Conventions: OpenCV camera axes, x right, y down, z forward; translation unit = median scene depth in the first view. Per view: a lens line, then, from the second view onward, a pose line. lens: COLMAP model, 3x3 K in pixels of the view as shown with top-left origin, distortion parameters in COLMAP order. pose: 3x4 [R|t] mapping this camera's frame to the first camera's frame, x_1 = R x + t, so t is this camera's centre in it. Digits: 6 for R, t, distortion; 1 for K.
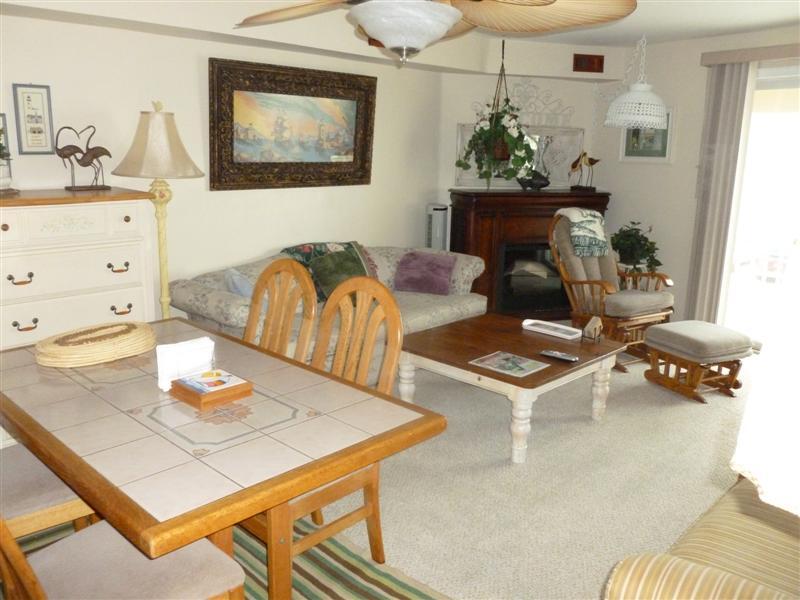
lens RADIAL K [[669.7, 0, 399.6], [0, 669.7, 300.8], [0, 0, 1]] dist [-0.060841, 0.031257]
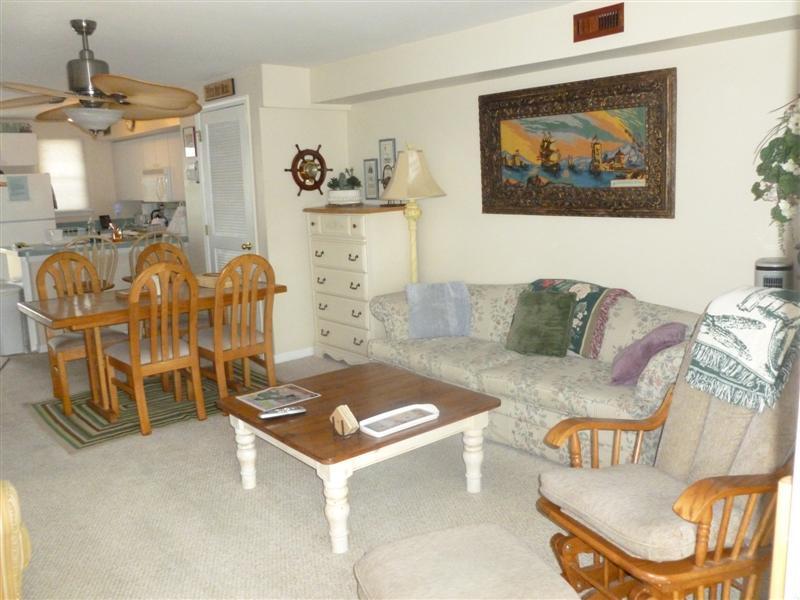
lens RADIAL K [[669.7, 0, 398.8], [0, 669.7, 303.0], [0, 0, 1]] dist [-0.060841, 0.031257]
pose [[-0.088622, 0.164347, -0.982413, 0.775138], [-0.196151, 0.964101, 0.178978, -0.175044], [0.976561, 0.208563, -0.053204, 0.862582]]
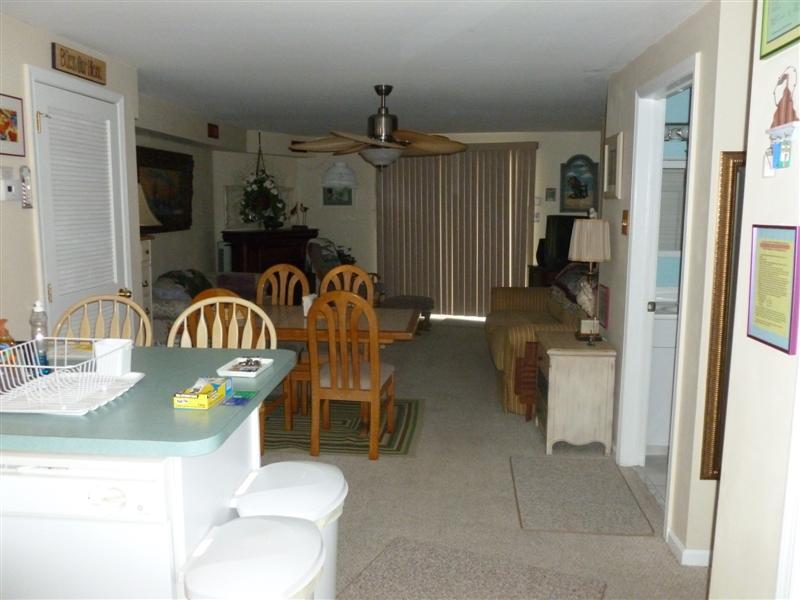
lens RADIAL K [[669.7, 0, 400.2], [0, 669.7, 299.5], [0, 0, 1]] dist [-0.060841, 0.031257]
pose [[0.768231, -0.108646, 0.630886, -0.593823], [0.152179, 0.988237, -0.015122, 0.058015], [-0.621822, 0.107625, 0.775728, -0.339312]]
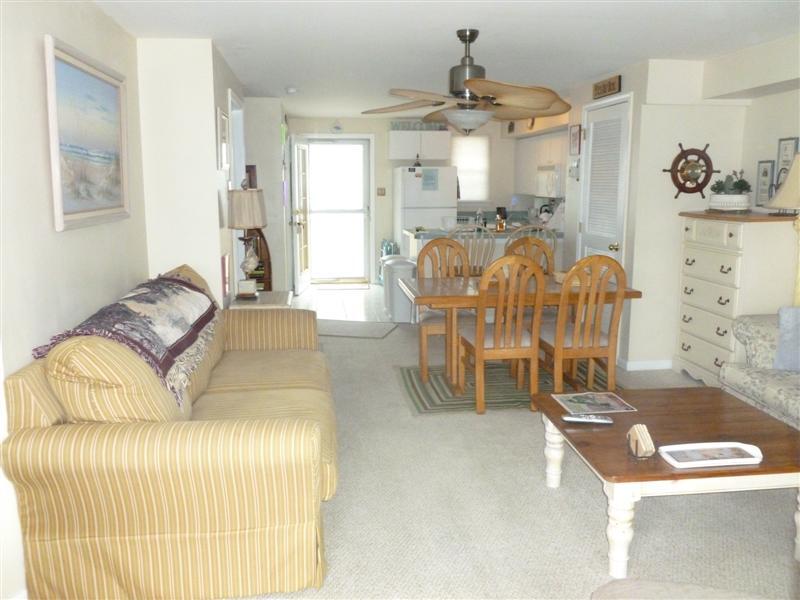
lens RADIAL K [[669.7, 0, 401.9], [0, 669.7, 303.7], [0, 0, 1]] dist [-0.060841, 0.031257]
pose [[-0.632208, 0.120425, -0.765383, 0.748503], [-0.183252, 0.936579, 0.298728, -0.193207], [0.752816, 0.329116, -0.570045, 0.930225]]
